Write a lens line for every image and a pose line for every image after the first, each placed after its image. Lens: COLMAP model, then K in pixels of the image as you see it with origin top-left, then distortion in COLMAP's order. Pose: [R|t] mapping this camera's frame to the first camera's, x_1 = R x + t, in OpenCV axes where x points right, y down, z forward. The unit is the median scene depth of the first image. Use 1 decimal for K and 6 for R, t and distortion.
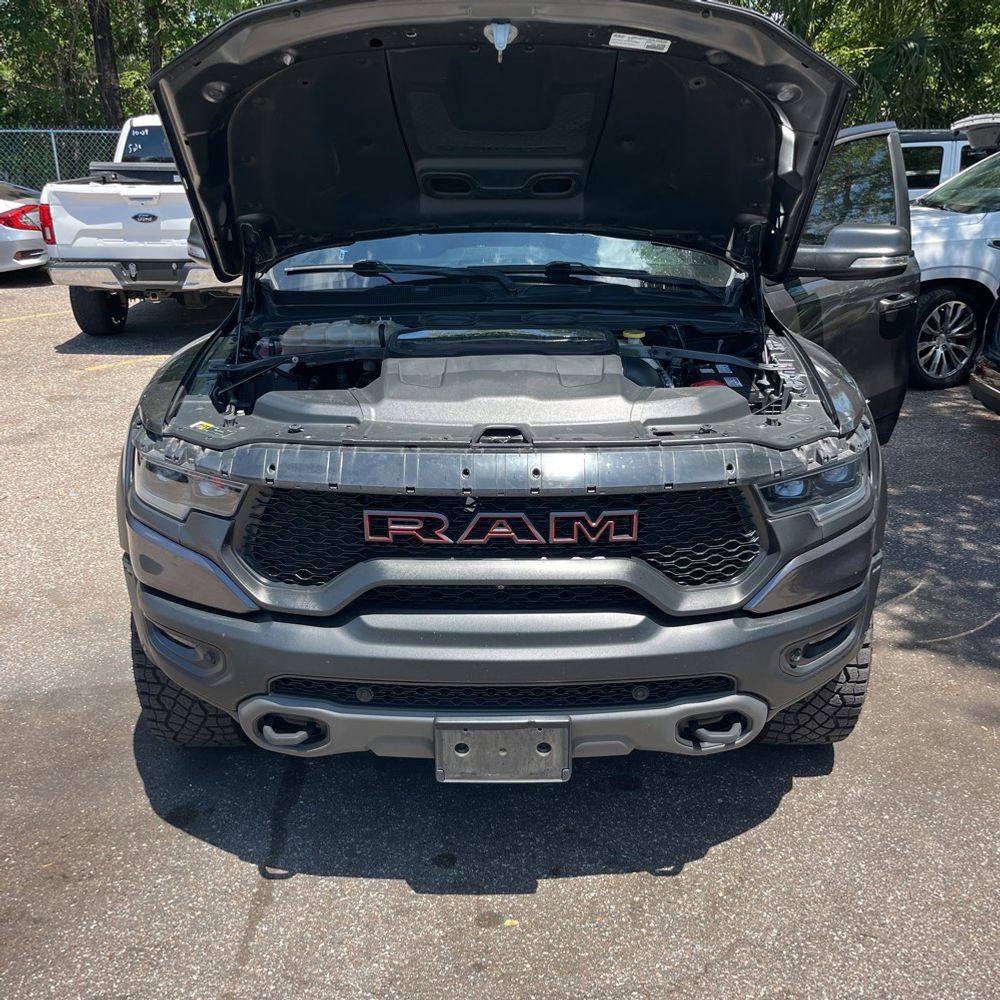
lens RADIAL K [[945.4, 0, 455.7], [0, 945.4, 500.3], [0, 0, 1]] dist [0.001828, 0.005154]
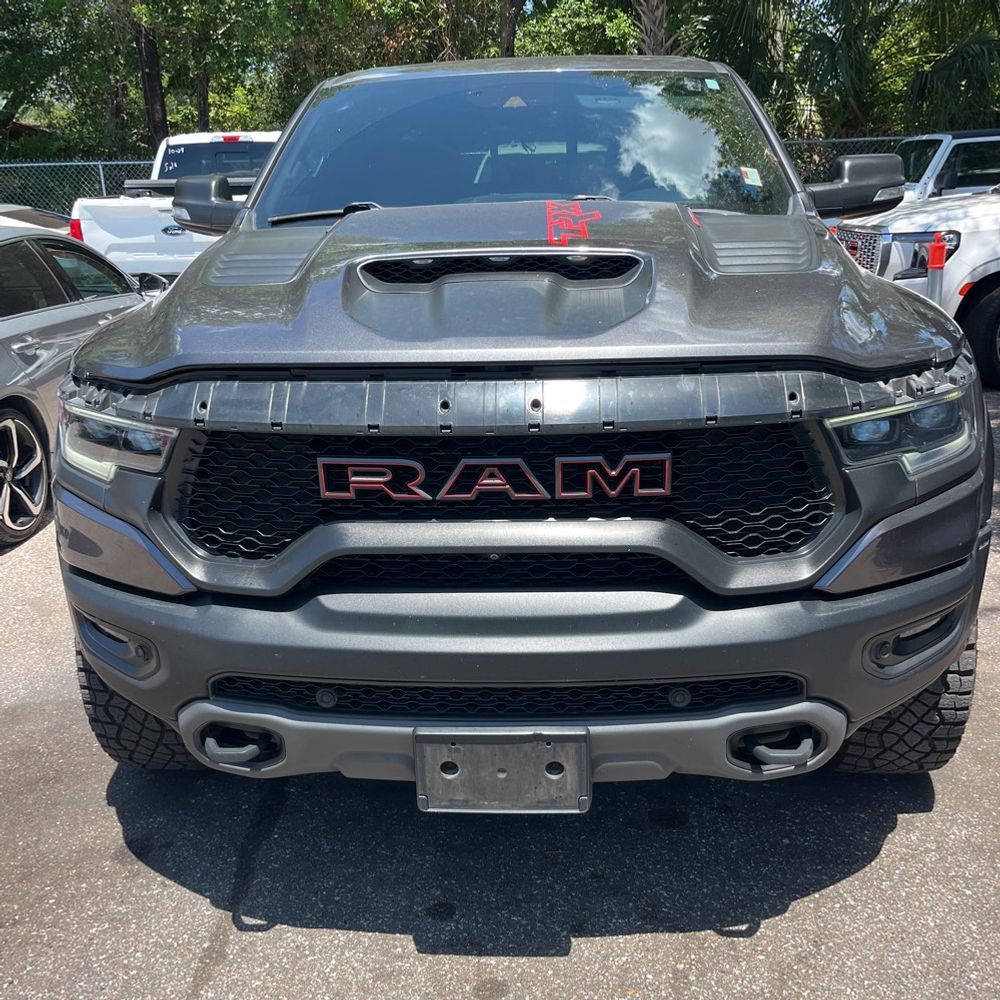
lens RADIAL K [[945.4, 0, 455.7], [0, 945.4, 500.3], [0, 0, 1]] dist [0.001828, 0.005154]
pose [[0.998375, -0.006189, -0.056645, 0.055861], [0.004054, 0.999280, -0.037730, 0.068808], [0.056838, 0.037439, 0.997681, 0.206253]]
